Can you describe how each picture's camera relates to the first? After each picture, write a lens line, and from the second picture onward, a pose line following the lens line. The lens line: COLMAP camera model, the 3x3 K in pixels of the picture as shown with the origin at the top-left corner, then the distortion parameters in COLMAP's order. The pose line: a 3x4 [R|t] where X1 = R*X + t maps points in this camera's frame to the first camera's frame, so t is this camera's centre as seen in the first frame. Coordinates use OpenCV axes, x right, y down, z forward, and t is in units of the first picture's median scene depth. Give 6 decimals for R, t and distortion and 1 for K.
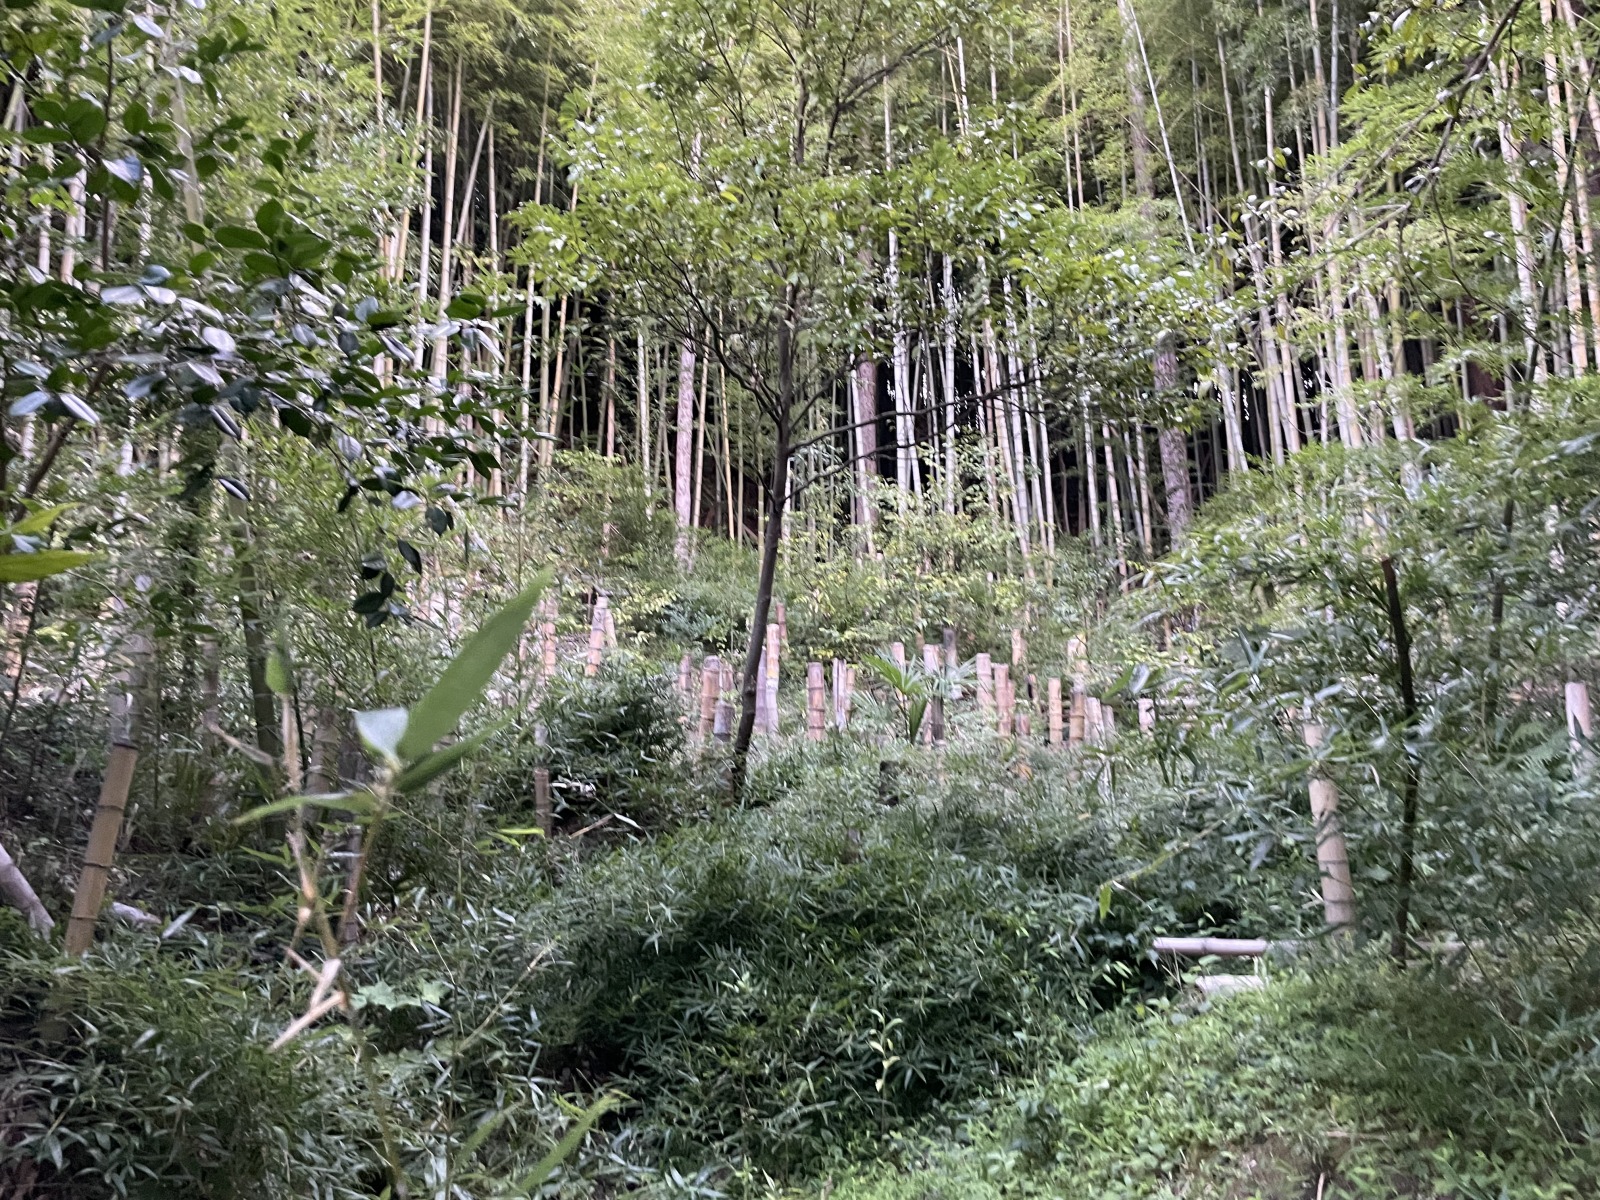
lens RADIAL K [[1203.7, 0, 800.0], [0, 1203.7, 600.0], [0, 0, 1]] dist [0.045000, -0.002875]
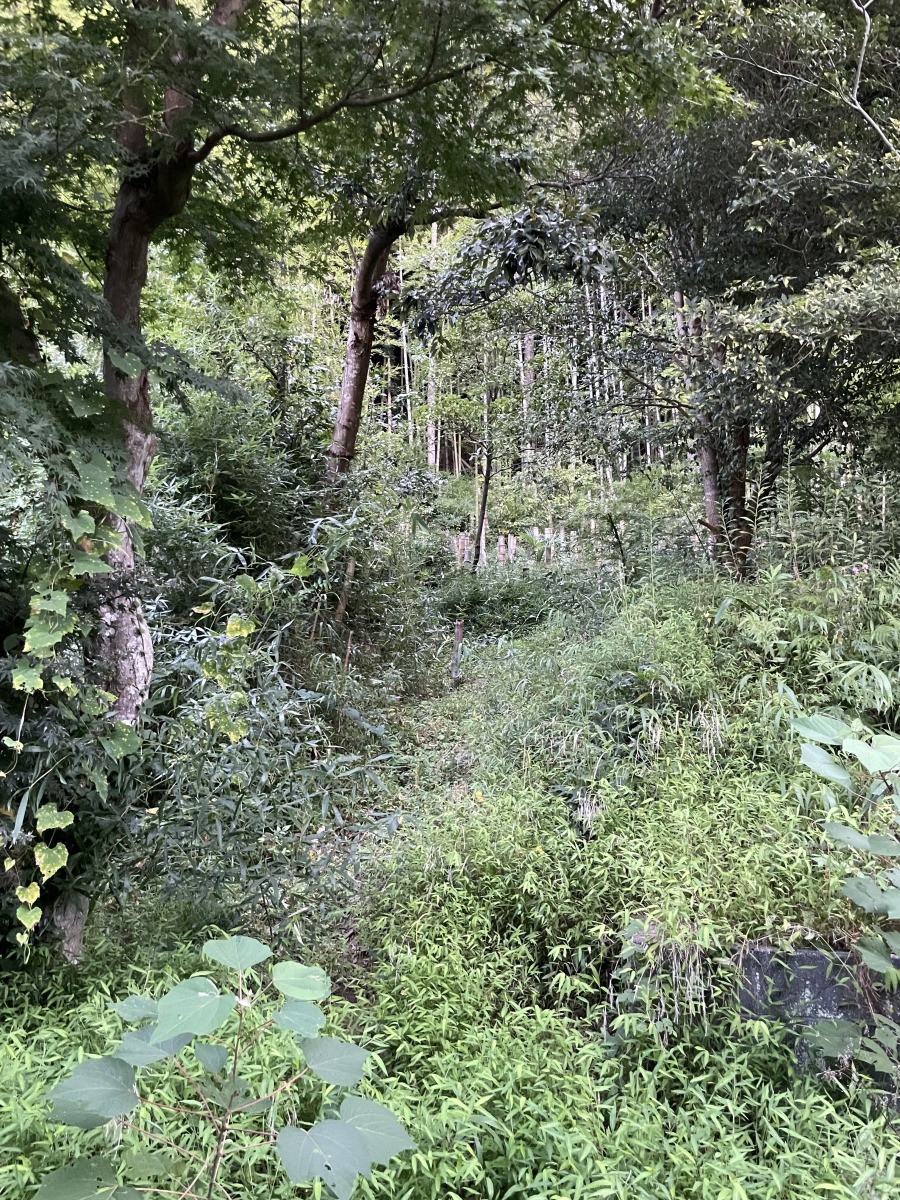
lens RADIAL K [[902.8, 0, 450.0], [0, 902.8, 600.0], [0, 0, 1]] dist [0.045000, -0.002875]
pose [[0.998926, -0.016536, -0.043283, -0.013103], [0.021424, 0.993131, 0.115027, -0.030703], [0.041083, -0.115830, 0.992419, -0.815017]]
